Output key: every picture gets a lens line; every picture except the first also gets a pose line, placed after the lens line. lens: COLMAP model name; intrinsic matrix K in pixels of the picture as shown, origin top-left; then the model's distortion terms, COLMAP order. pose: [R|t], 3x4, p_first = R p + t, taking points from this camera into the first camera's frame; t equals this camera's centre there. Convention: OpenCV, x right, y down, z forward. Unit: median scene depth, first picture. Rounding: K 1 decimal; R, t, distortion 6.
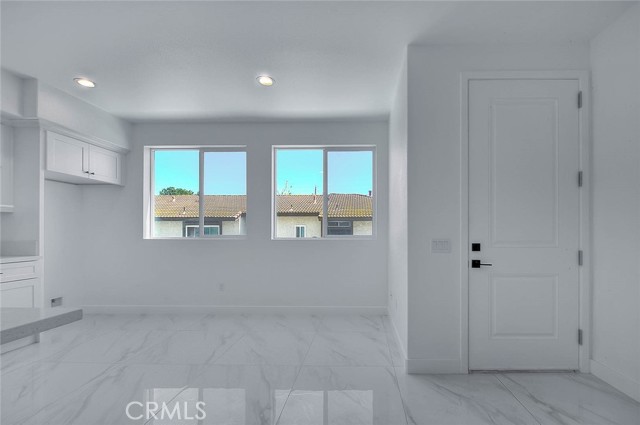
lens RADIAL K [[273.5, 0, 352.3], [0, 273.5, 230.9], [0, 0, 1]] dist [-0.000384, -0.001778]
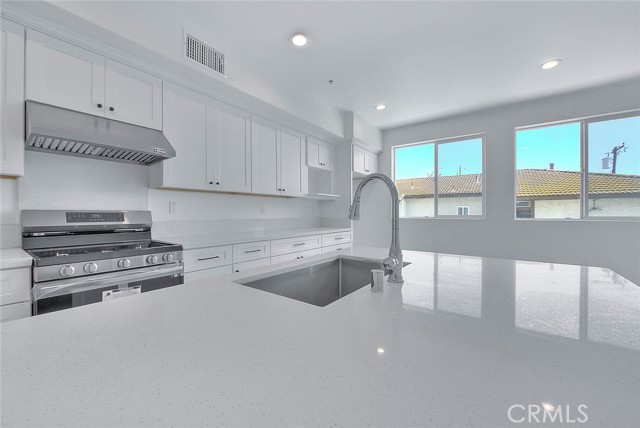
lens RADIAL K [[260.2, 0, 320.7], [0, 260.2, 215.6], [0, 0, 1]] dist [0.004232, -0.001418]
pose [[0.825484, 0.006782, -0.564385, -0.350043], [0.000755, 0.999914, 0.013120, 0.002645], [0.564425, -0.011257, 0.825408, -0.227847]]
